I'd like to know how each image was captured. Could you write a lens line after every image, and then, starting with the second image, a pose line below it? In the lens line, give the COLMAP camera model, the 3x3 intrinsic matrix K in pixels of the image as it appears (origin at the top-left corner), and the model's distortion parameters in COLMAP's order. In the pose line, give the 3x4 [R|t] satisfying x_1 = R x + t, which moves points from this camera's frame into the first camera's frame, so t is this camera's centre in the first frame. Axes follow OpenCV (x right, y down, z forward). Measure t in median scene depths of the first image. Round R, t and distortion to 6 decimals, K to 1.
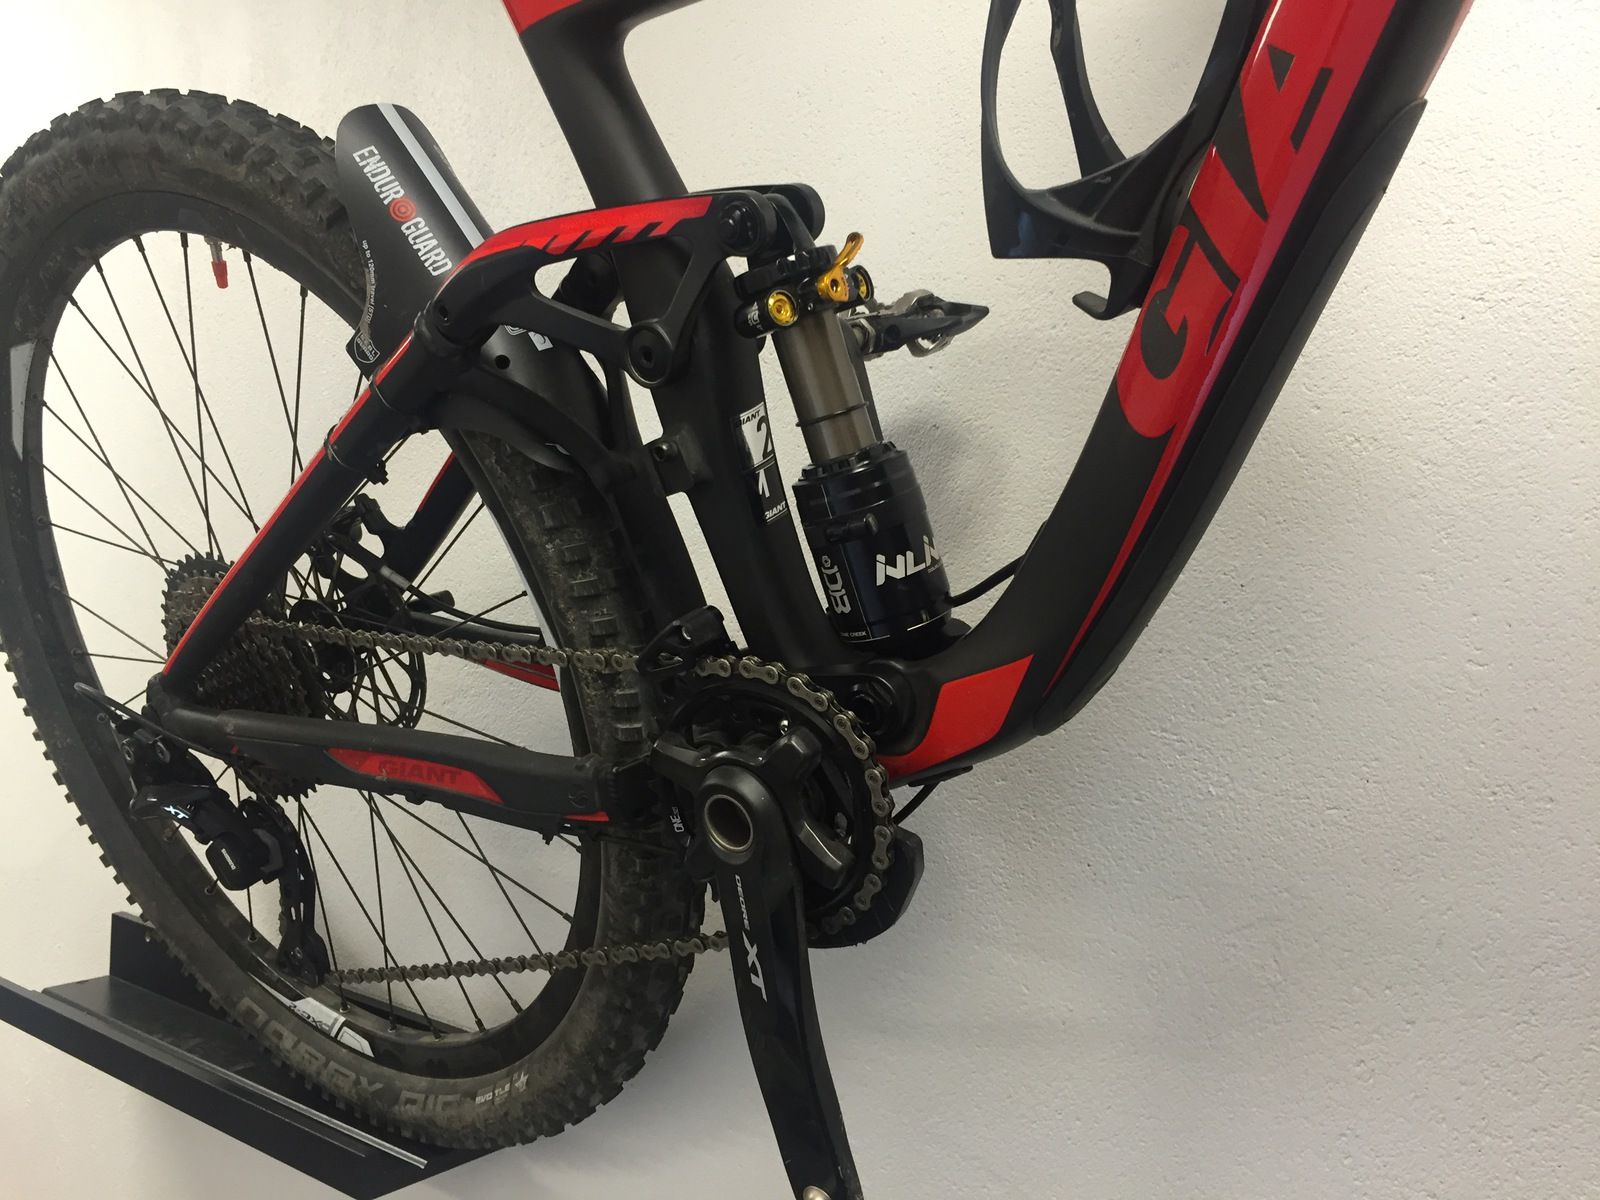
lens RADIAL K [[1389.5, 0, 800.0], [0, 1389.5, 600.0], [0, 0, 1]] dist [0.082001, -0.122261]
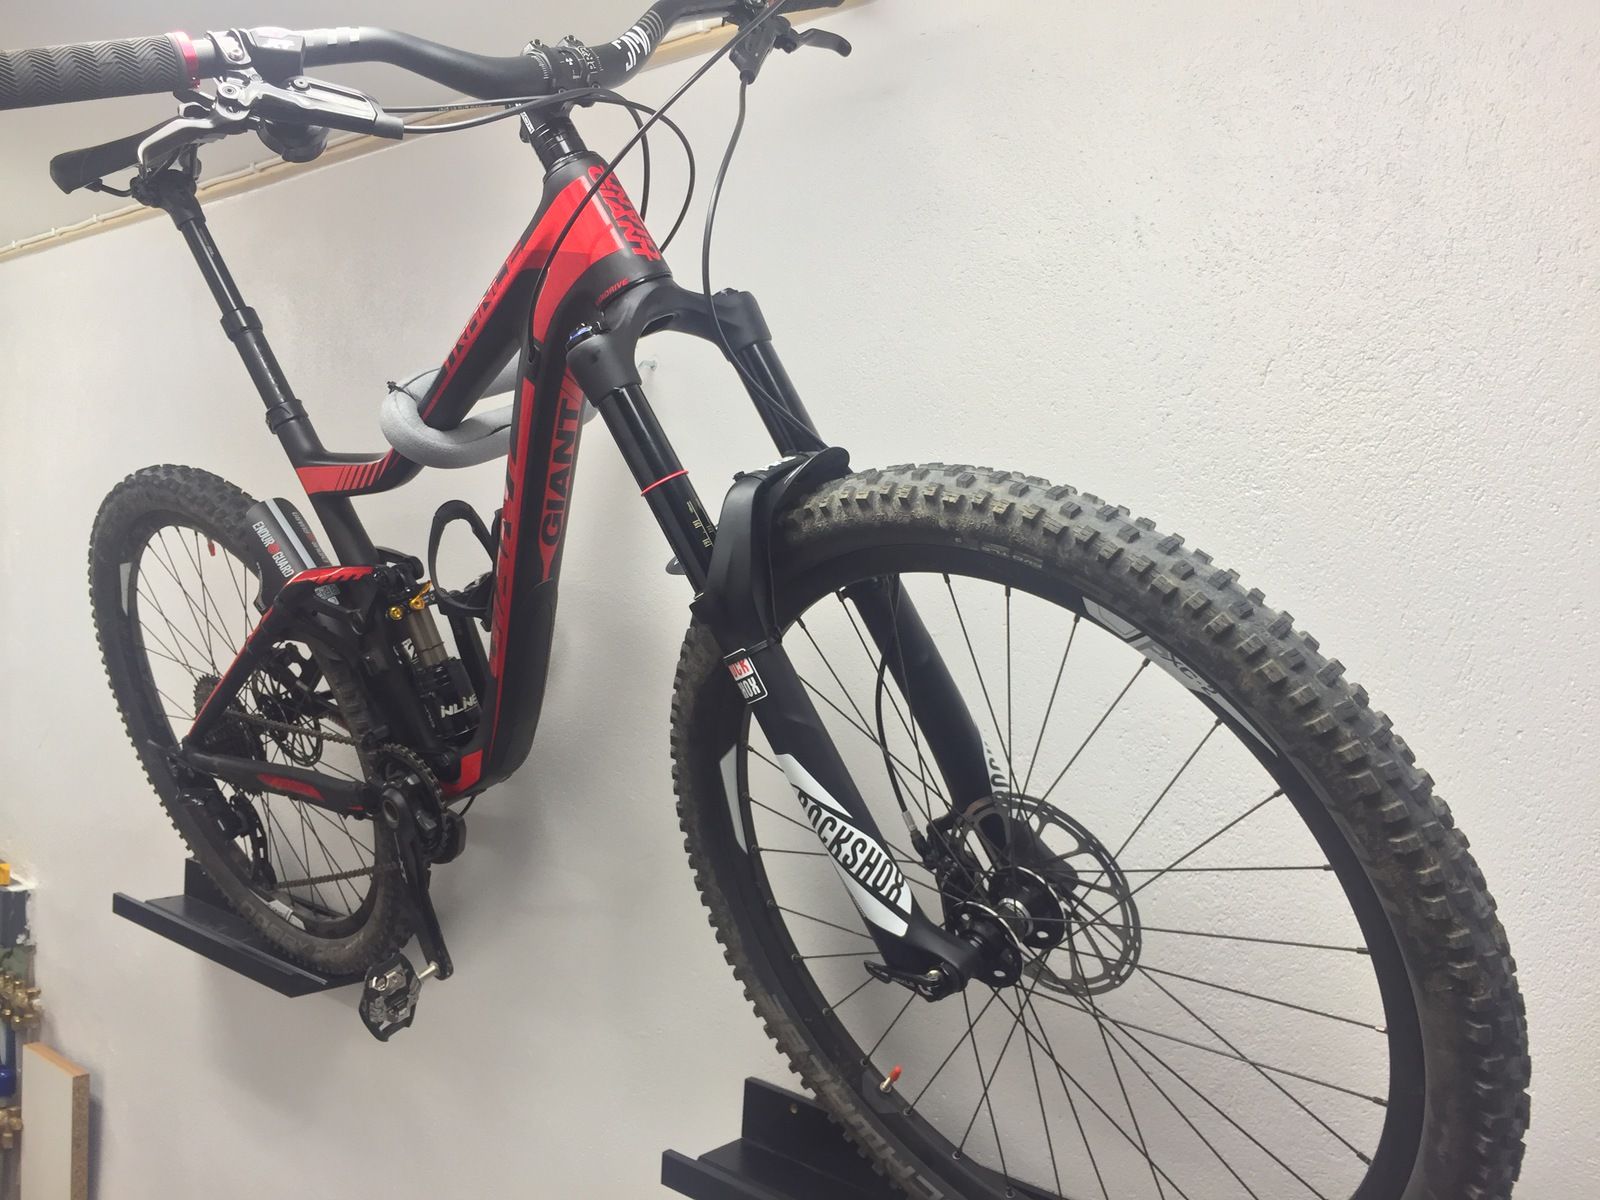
lens RADIAL K [[1389.5, 0, 800.0], [0, 1389.5, 600.0], [0, 0, 1]] dist [0.082001, -0.122261]
pose [[0.996663, 0.000425, -0.081628, 0.548246], [0.000508, 0.999935, 0.011410, -0.152060], [0.081628, -0.011413, 0.996598, -0.884239]]
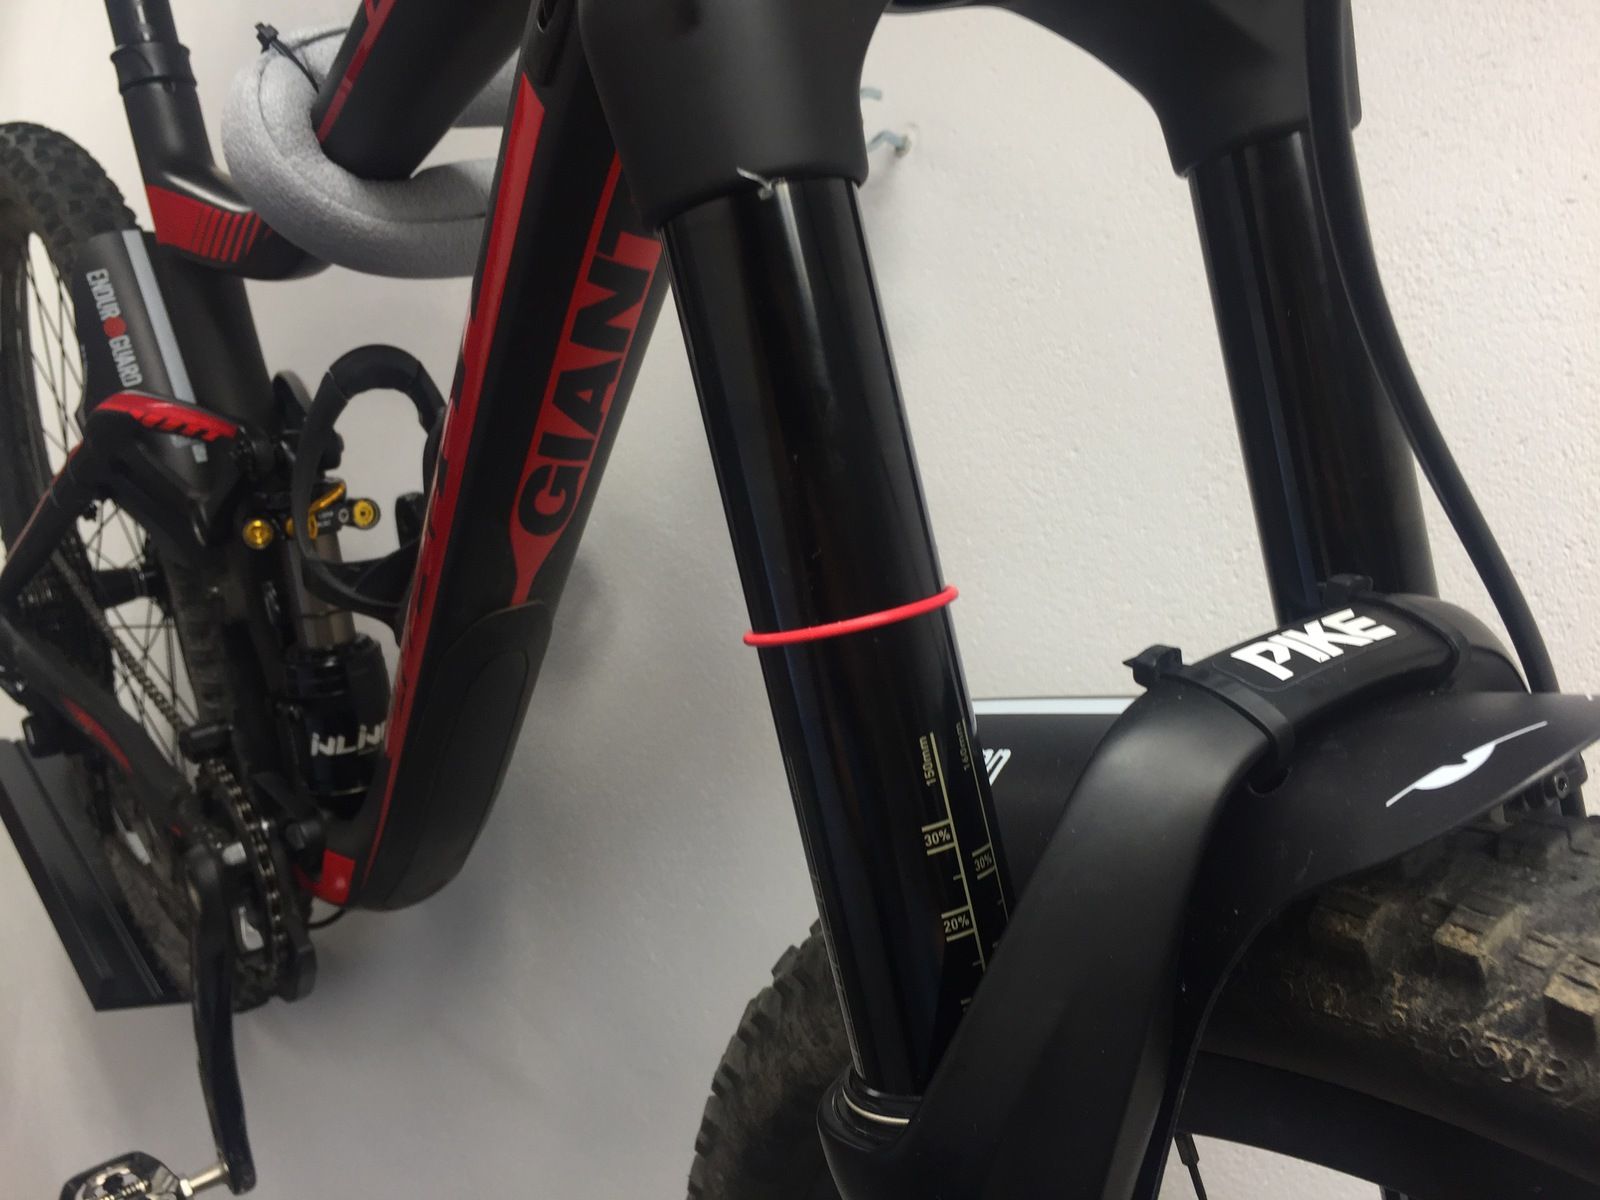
lens RADIAL K [[1389.5, 0, 800.0], [0, 1389.5, 600.0], [0, 0, 1]] dist [0.082001, -0.122261]
pose [[0.947552, 0.272283, -0.167355, 0.390645], [-0.247654, 0.956524, 0.154044, -0.270624], [0.202023, -0.104518, 0.973788, -0.076399]]
